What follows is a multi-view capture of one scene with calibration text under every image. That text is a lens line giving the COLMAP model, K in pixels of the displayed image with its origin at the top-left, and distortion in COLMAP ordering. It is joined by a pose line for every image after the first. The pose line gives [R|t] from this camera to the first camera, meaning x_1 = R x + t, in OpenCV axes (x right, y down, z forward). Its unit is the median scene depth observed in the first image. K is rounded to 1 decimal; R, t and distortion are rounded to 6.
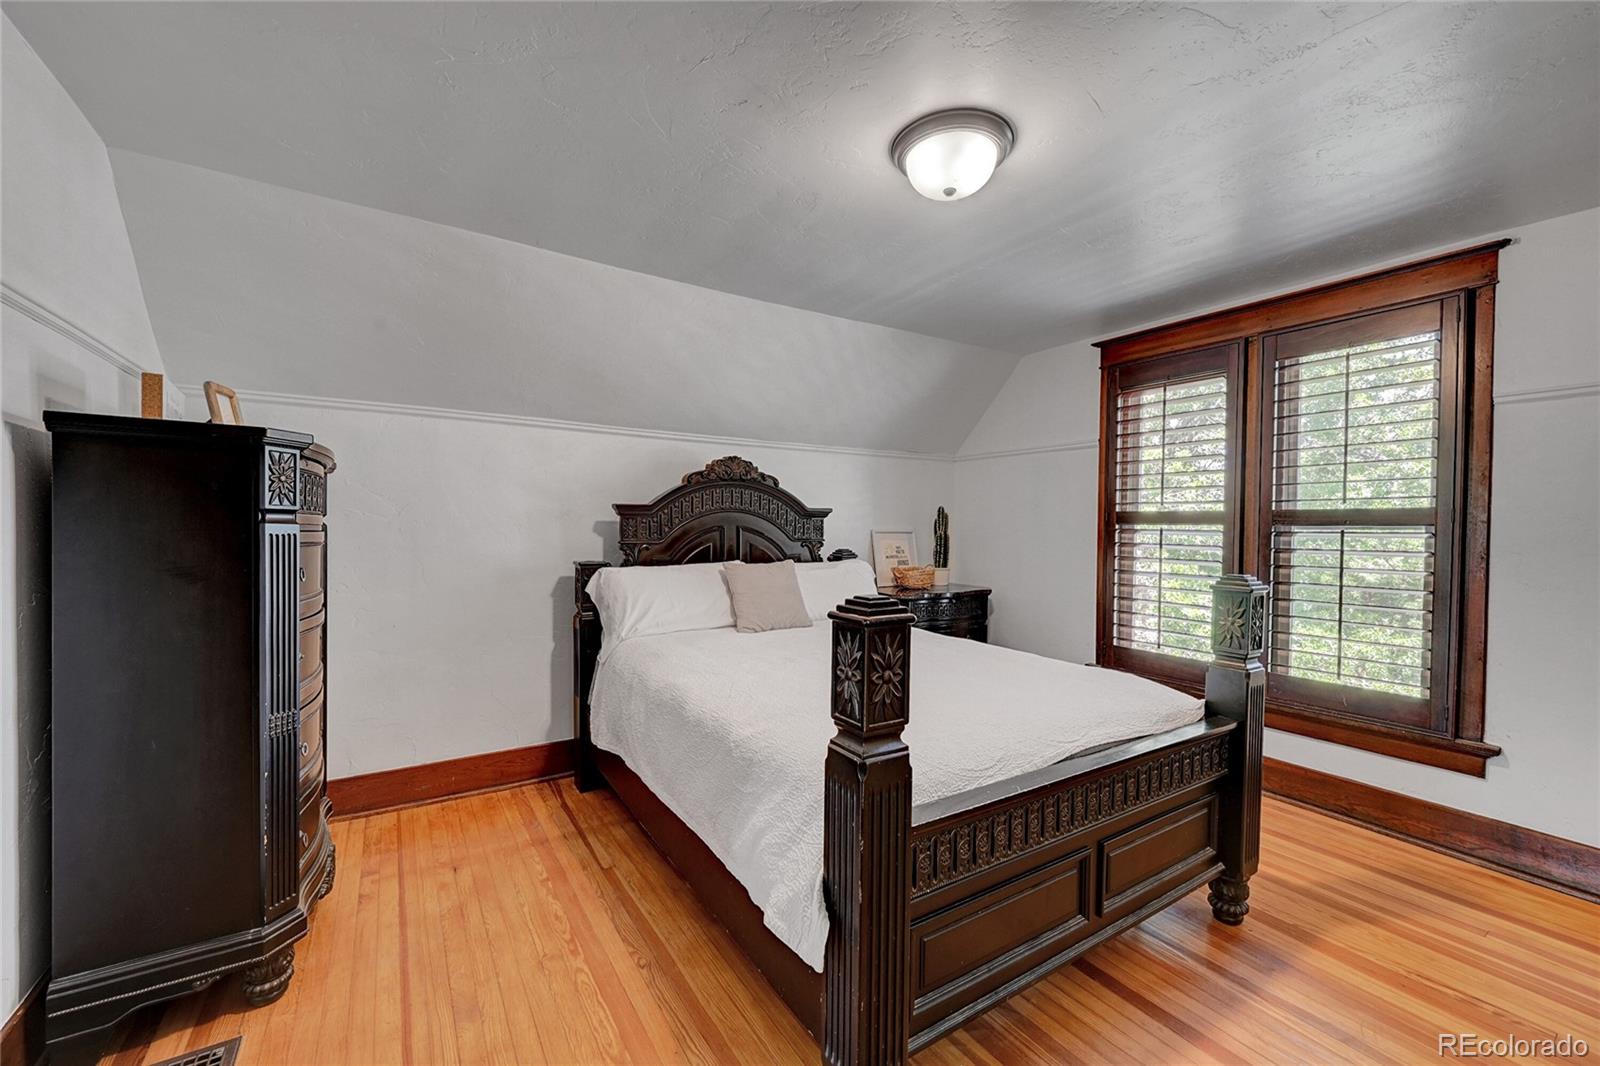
lens RADIAL K [[629.6, 0, 802.6], [0, 629.6, 539.3], [0, 0, 1]] dist [-0.001277, -0.000115]
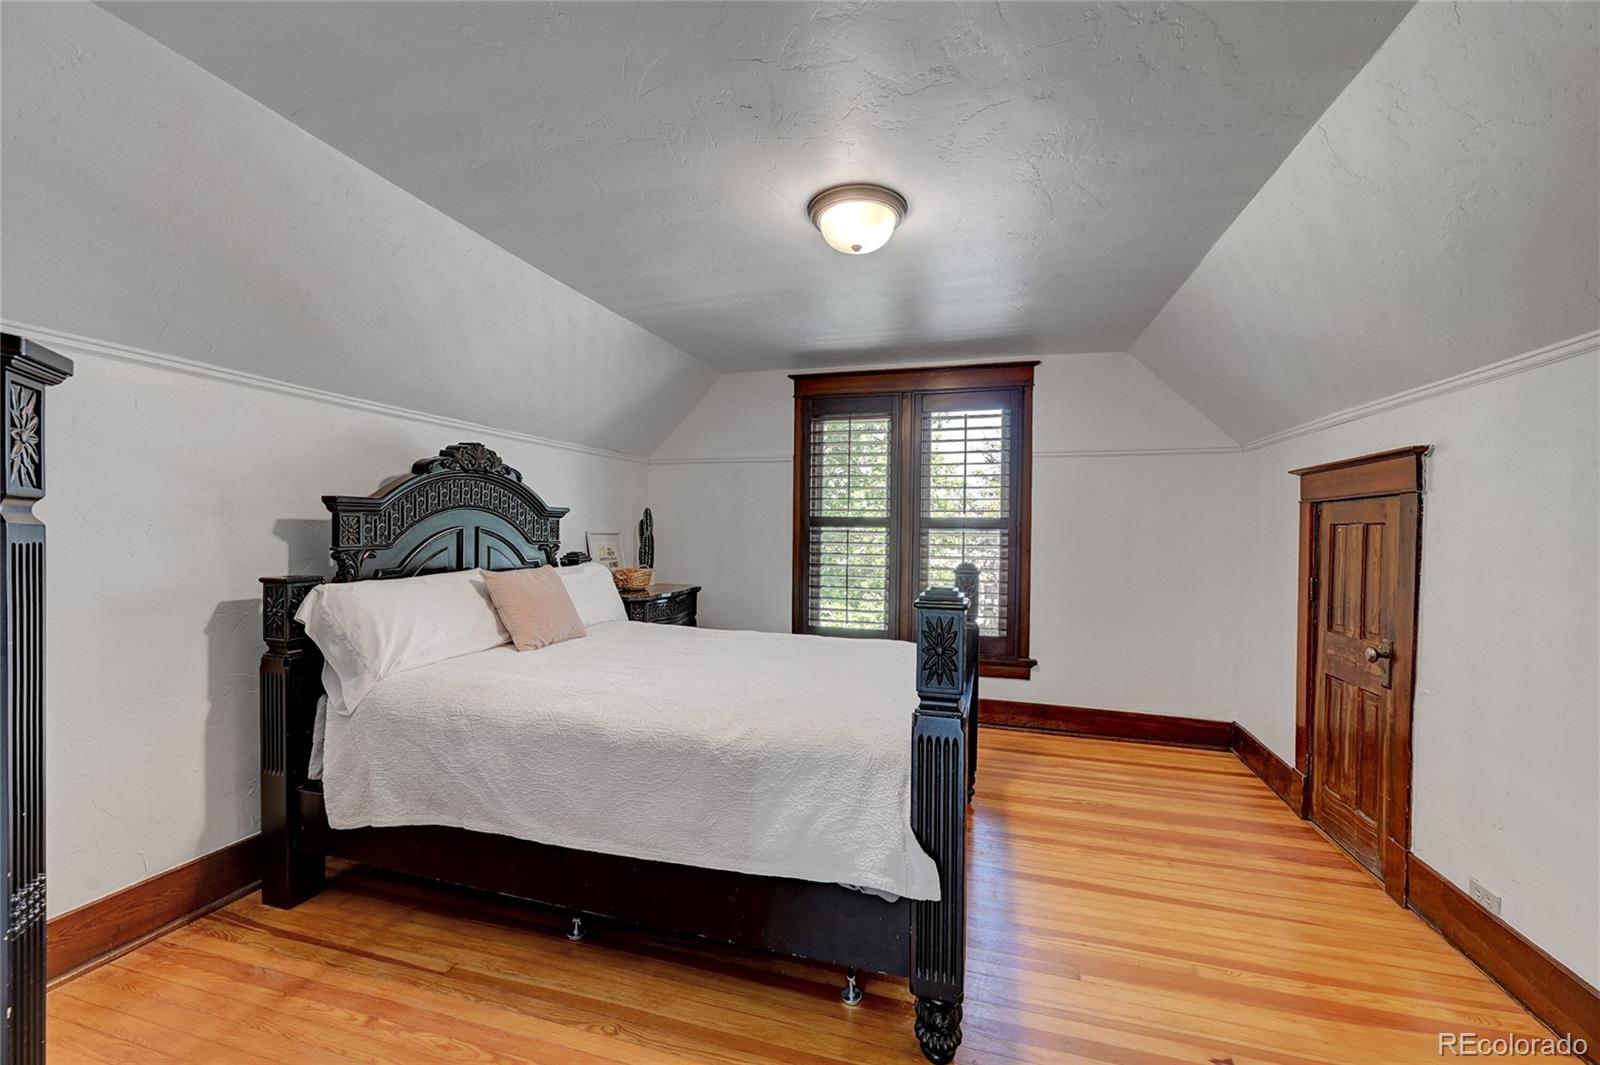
lens RADIAL K [[629.6, 0, 802.6], [0, 629.6, 538.8], [0, 0, 1]] dist [-0.001277, -0.000115]
pose [[0.756385, -0.008403, 0.654073, -0.362689], [0.008858, 0.999957, 0.002604, -0.004044], [-0.654067, 0.003824, 0.756427, 0.096954]]
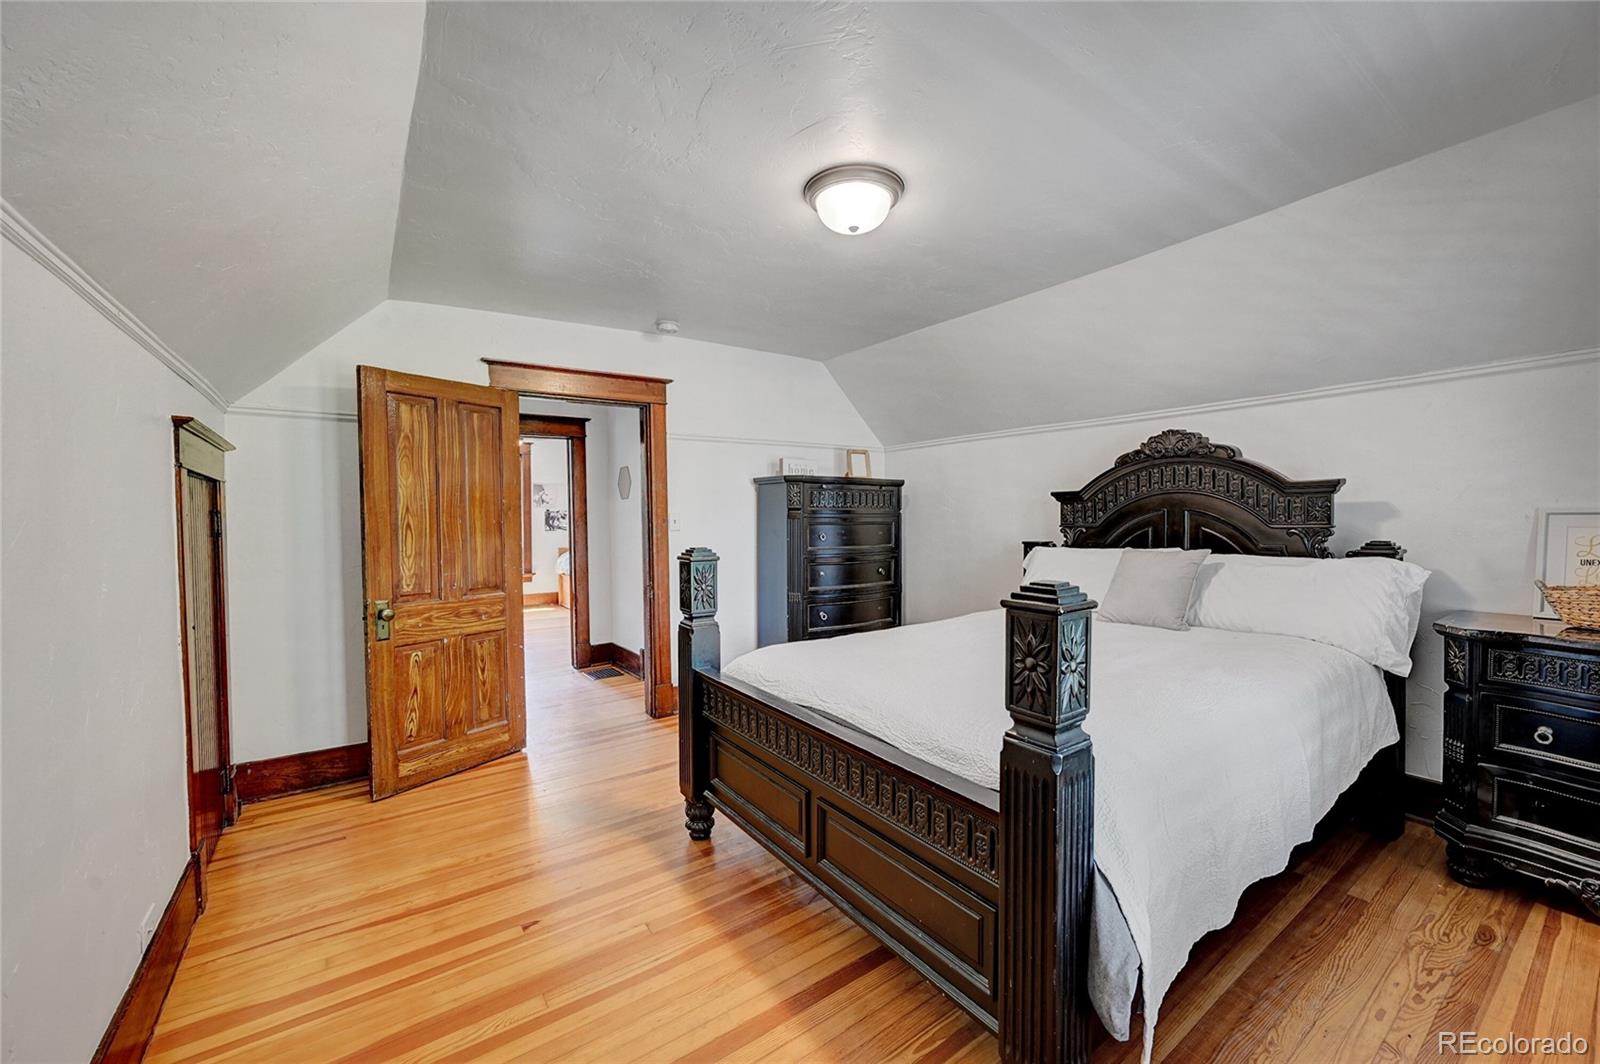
lens RADIAL K [[626.0, 0, 805.0], [0, 626.0, 542.6], [0, 0, 1]] dist [-0.000520, -0.000020]
pose [[0.050296, 0.035138, -0.998116, 0.826666], [-0.006005, 0.999373, 0.034880, -0.001275], [0.998716, 0.004239, 0.050476, 0.488462]]
